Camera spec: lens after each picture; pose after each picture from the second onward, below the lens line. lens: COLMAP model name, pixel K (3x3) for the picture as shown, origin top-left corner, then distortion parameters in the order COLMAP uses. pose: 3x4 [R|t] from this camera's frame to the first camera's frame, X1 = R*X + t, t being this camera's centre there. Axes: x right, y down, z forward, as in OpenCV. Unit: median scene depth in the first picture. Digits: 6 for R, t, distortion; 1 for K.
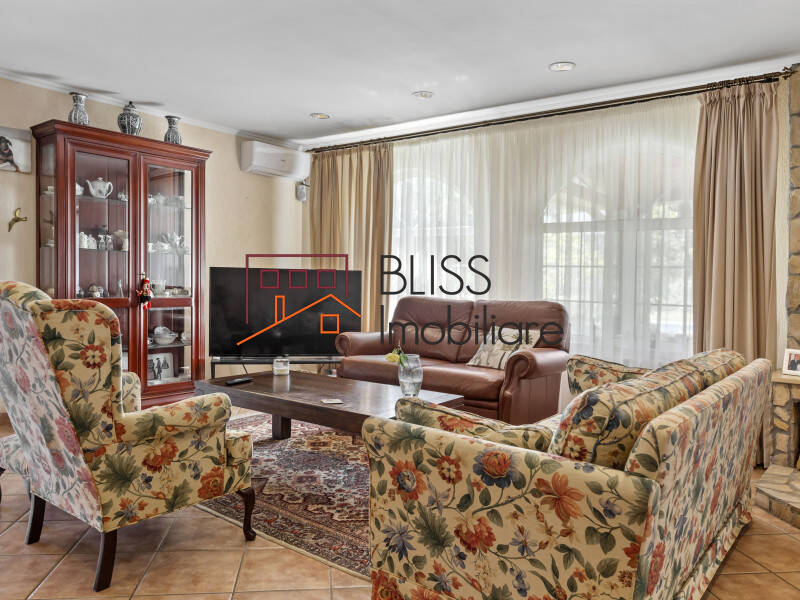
lens RADIAL K [[612.6, 0, 392.3], [0, 612.6, 292.5], [0, 0, 1]] dist [0.019750, -0.004329]
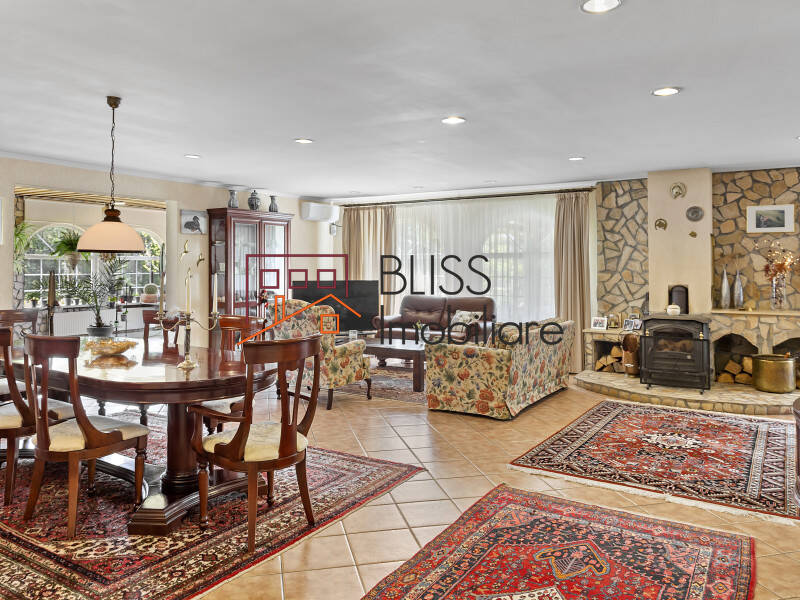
lens RADIAL K [[612.6, 0, 406.9], [0, 612.6, 272.0], [0, 0, 1]] dist [0.019750, -0.004329]
pose [[0.993344, -0.021880, 0.113088, -0.257680], [0.023231, 0.999673, -0.010647, -0.060697], [-0.112818, 0.013203, 0.993528, -1.090812]]
